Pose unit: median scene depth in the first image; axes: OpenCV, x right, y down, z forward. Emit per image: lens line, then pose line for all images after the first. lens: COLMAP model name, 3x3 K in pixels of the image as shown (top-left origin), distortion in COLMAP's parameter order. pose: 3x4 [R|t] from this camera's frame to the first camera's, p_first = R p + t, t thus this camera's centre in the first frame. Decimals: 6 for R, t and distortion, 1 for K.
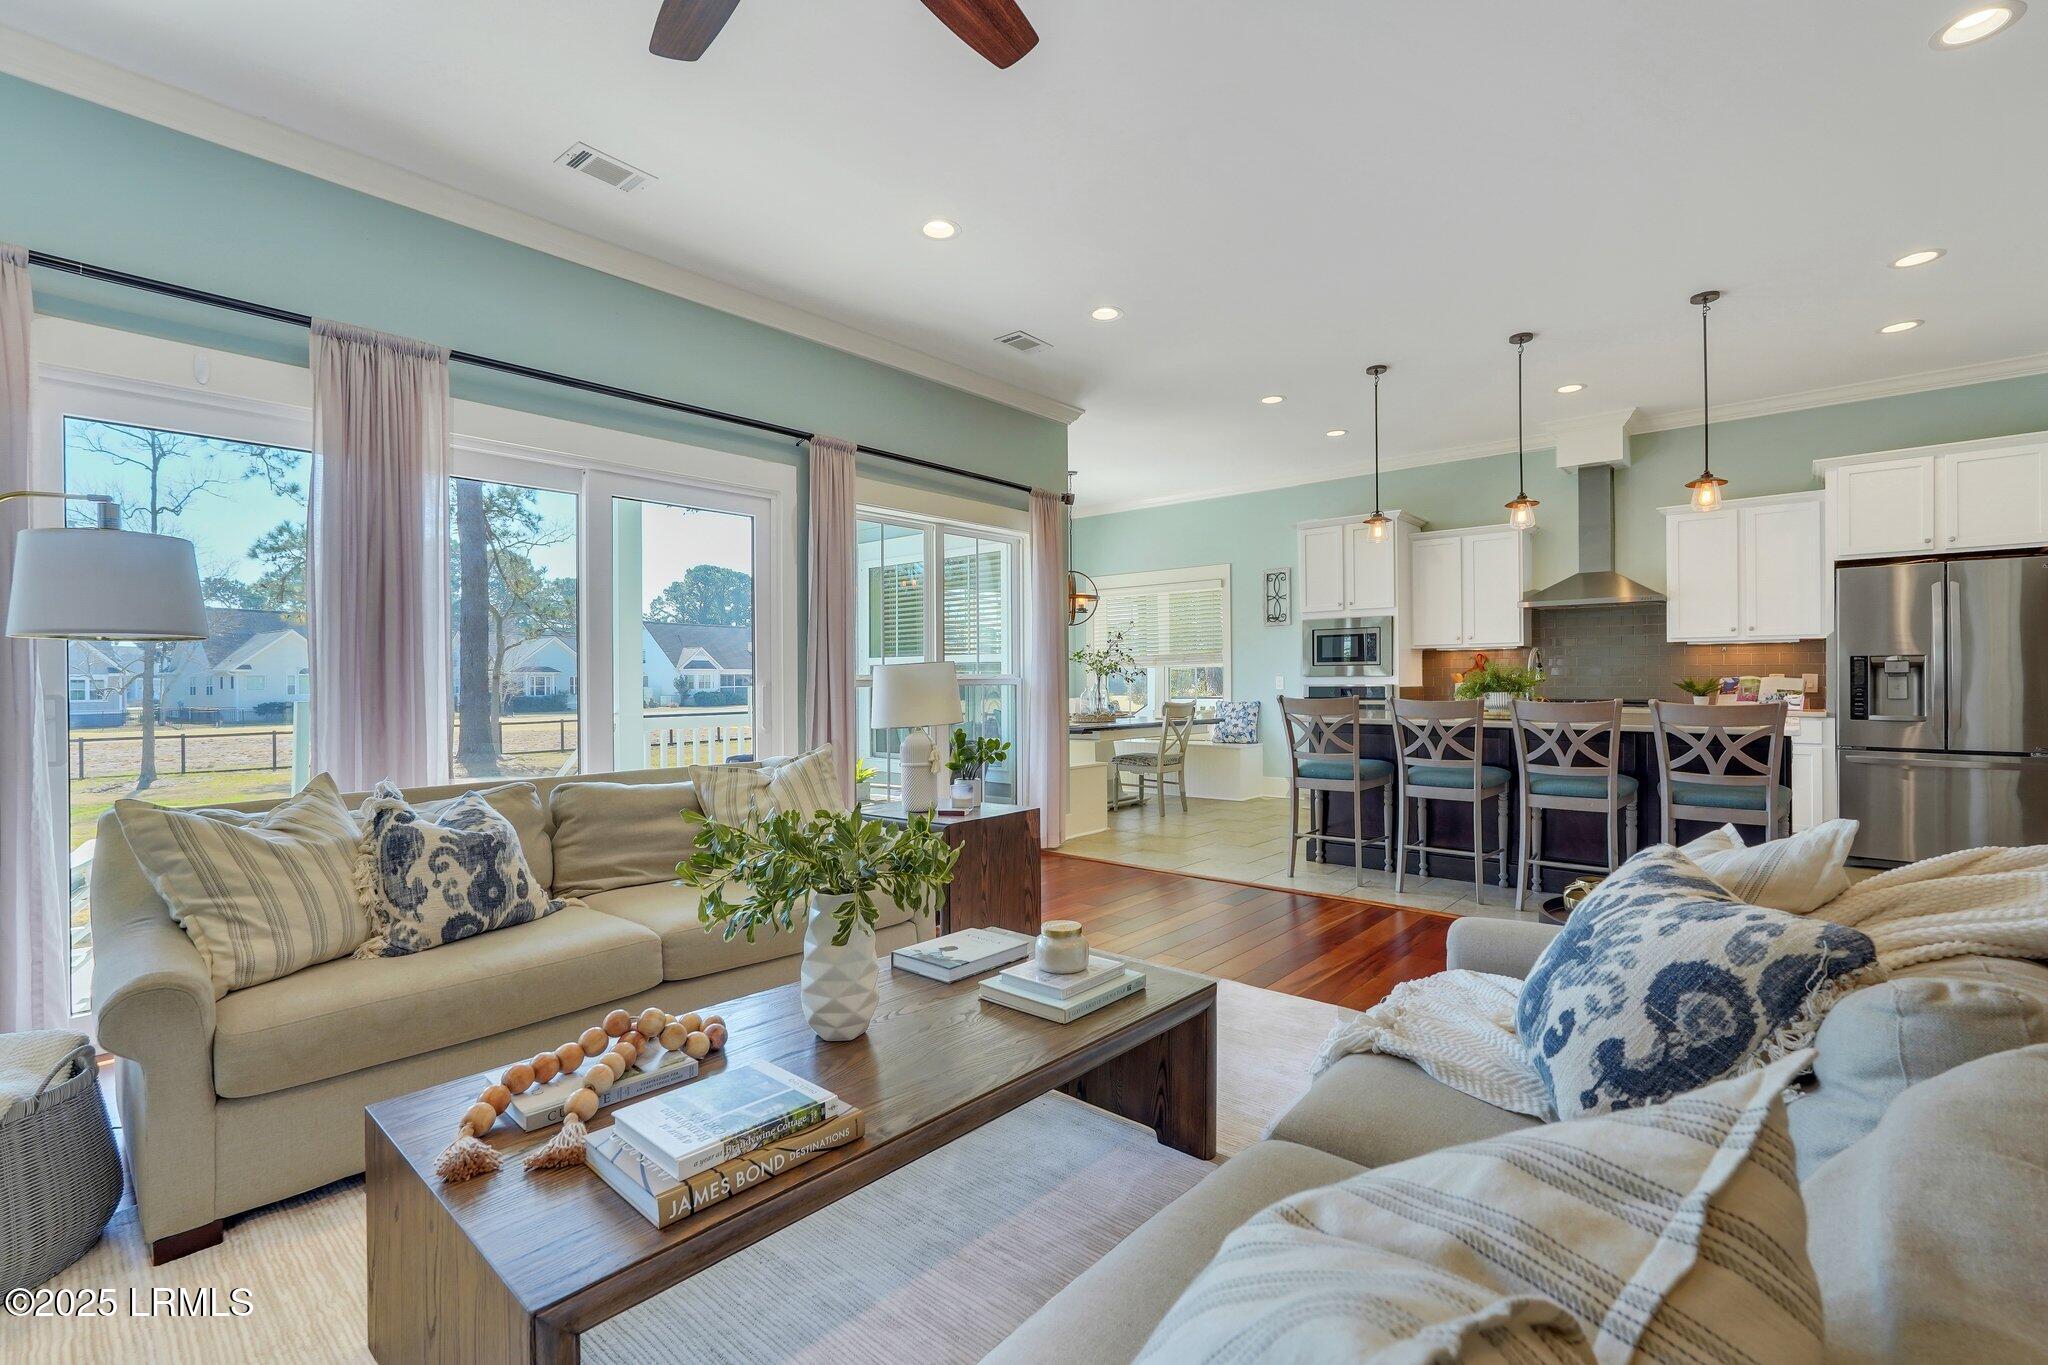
lens RADIAL K [[910.4, 0, 1019.5], [0, 910.4, 678.4], [0, 0, 1]] dist [-0.002336, 0.000445]
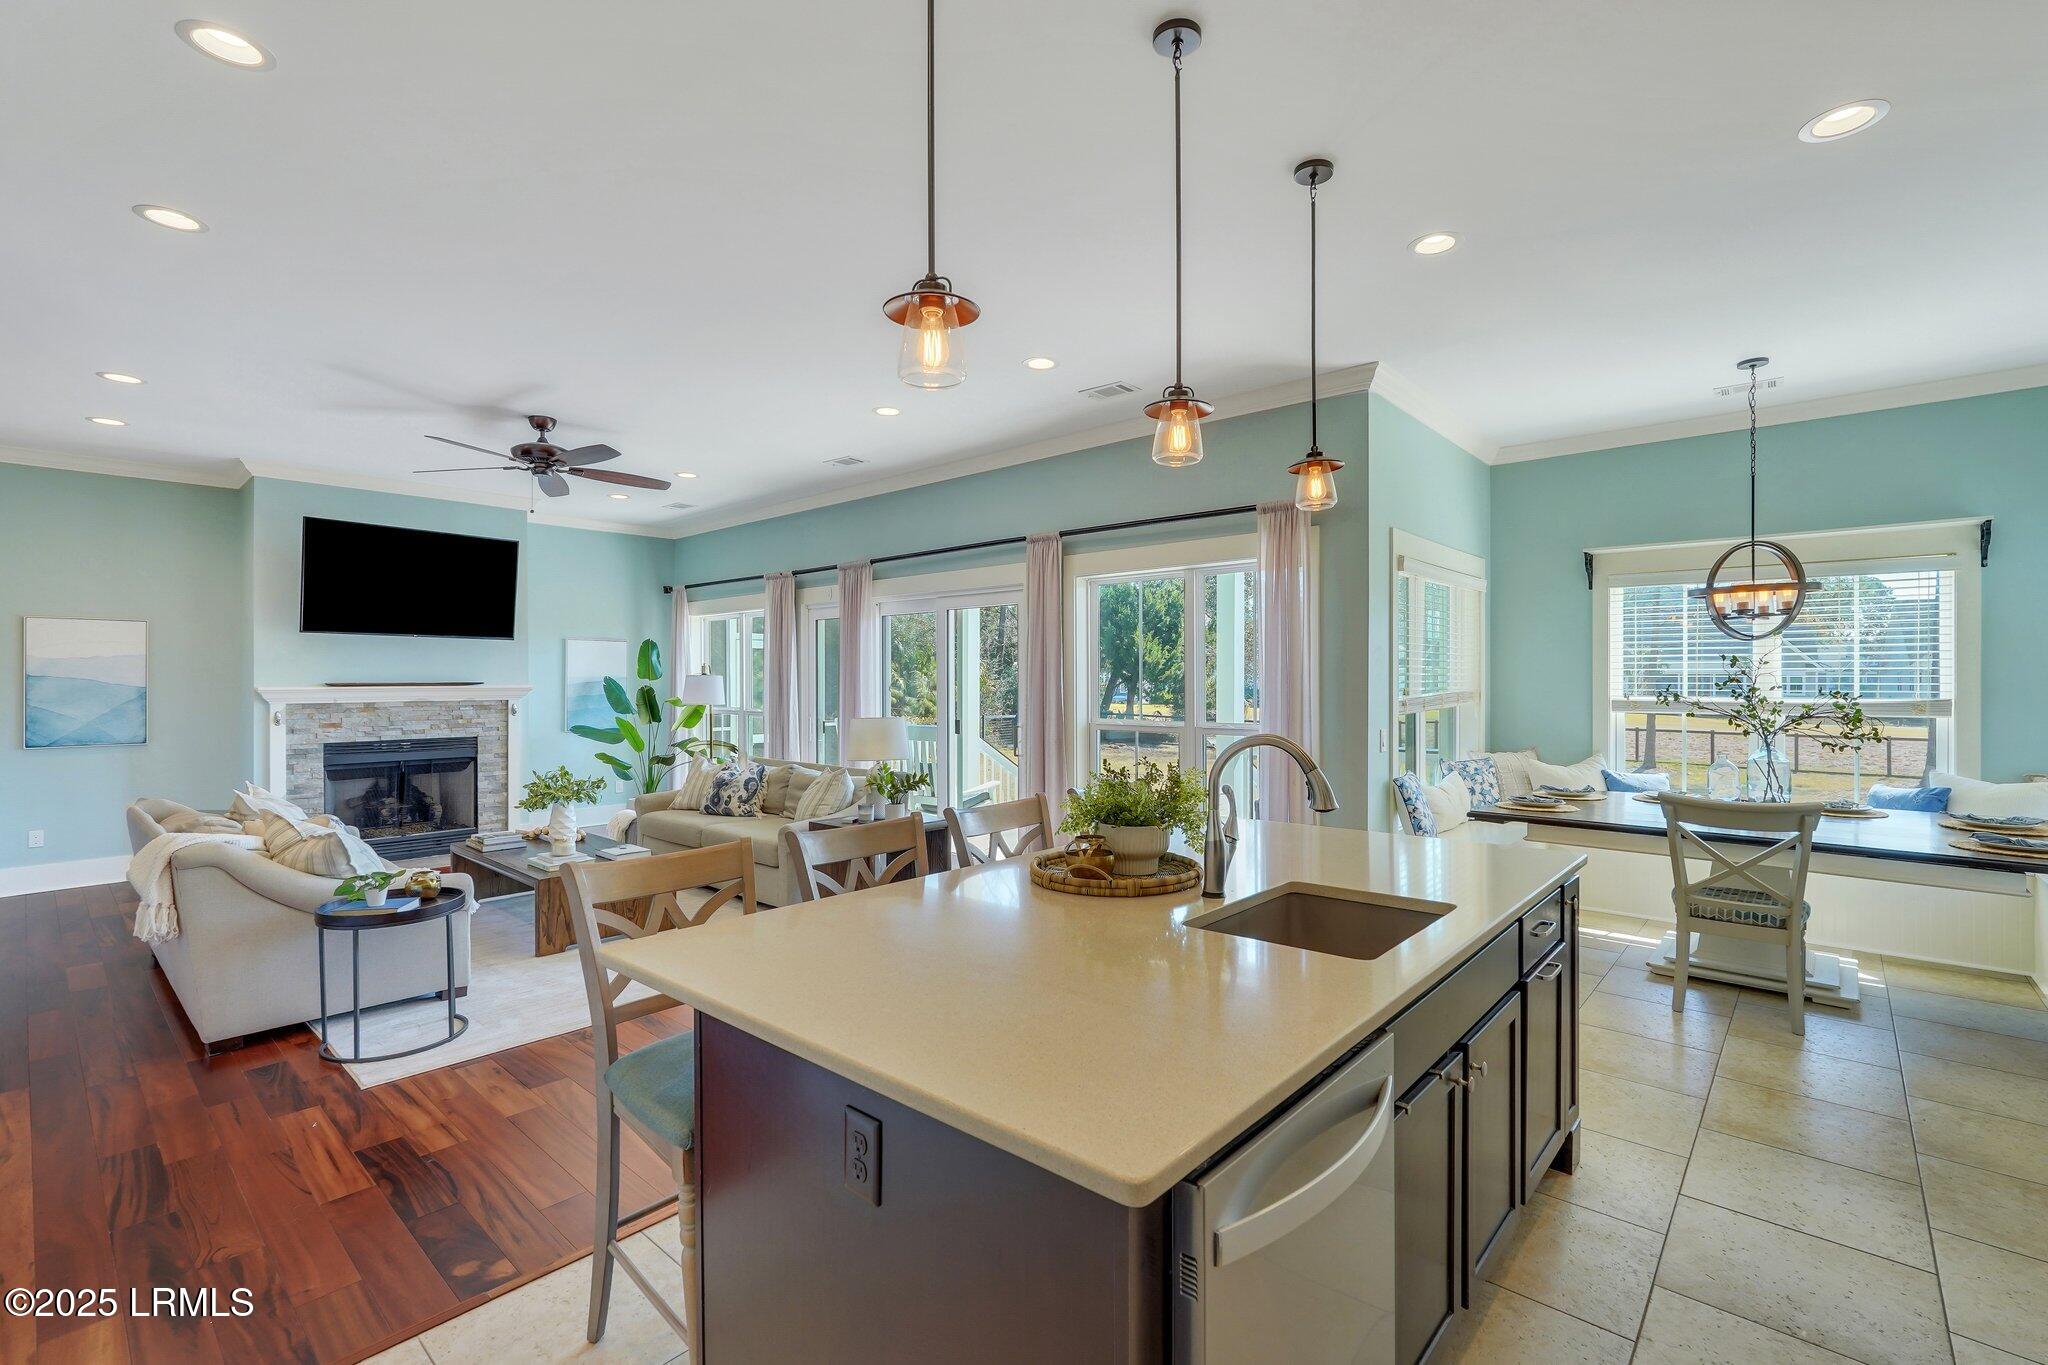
lens RADIAL K [[916.2, 0, 1016.5], [0, 916.2, 677.5], [0, 0, 1]] dist [-0.009444, 0.006245]
pose [[-0.018255, 0.006197, -0.999814, 1.070829], [0.004617, 0.999971, 0.006113, -0.070777], [0.999823, -0.004504, -0.018283, 0.983333]]
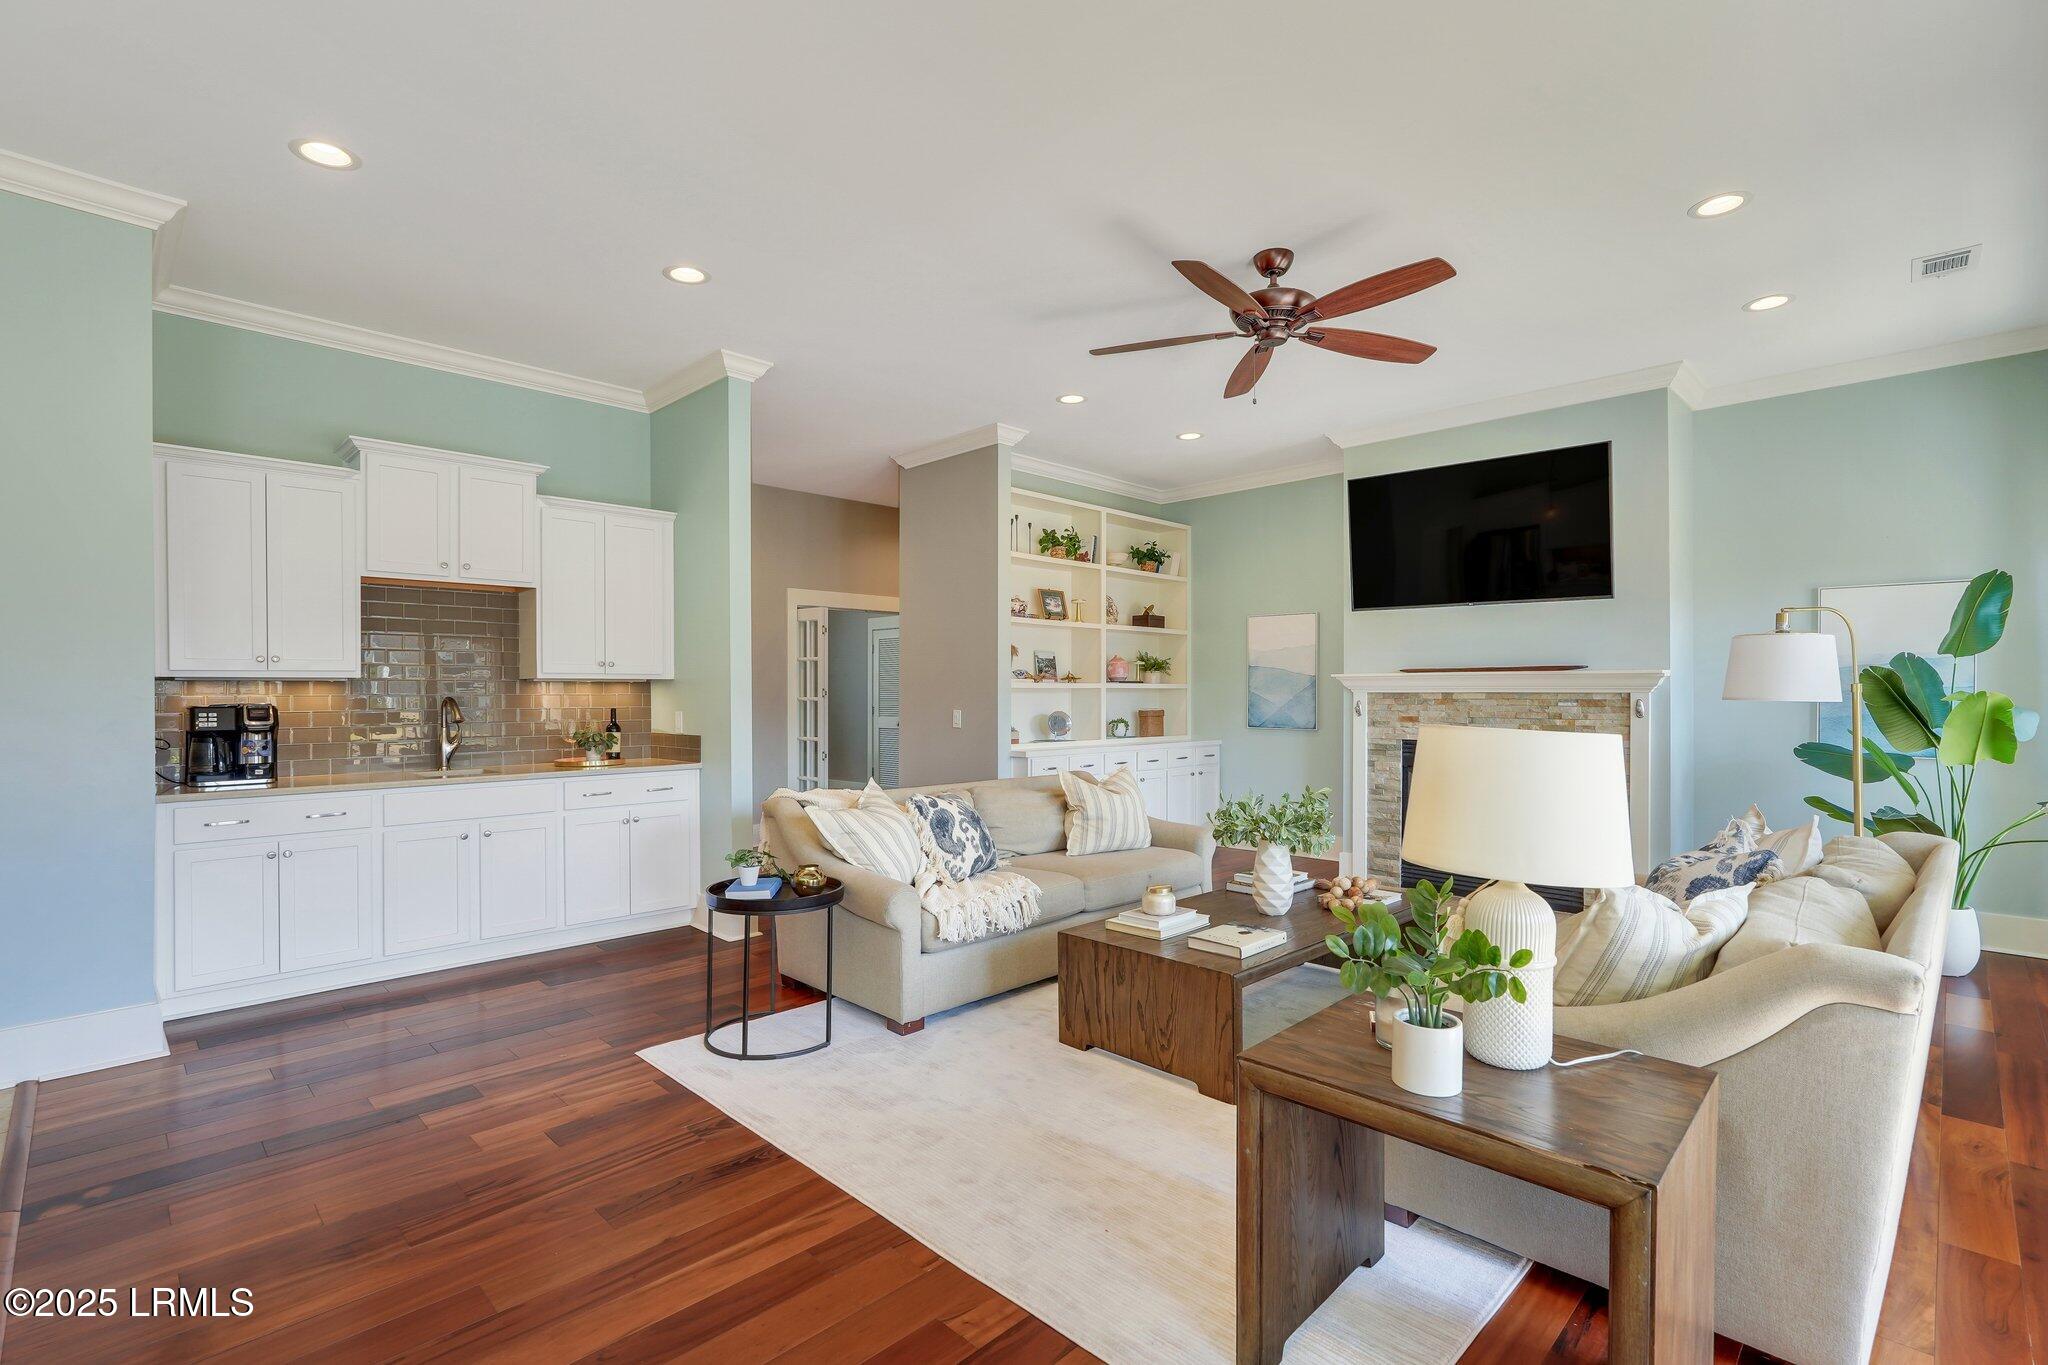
lens RADIAL K [[941.8, 0, 1020.9], [0, 941.8, 690.7], [0, 0, 1]] dist [-0.012715, 0.000607]
pose [[-0.998062, 0.008017, 0.061701, 0.080157], [0.007914, 0.999967, -0.001905, -0.030341], [-0.061714, -0.001413, -0.998093, 1.161254]]
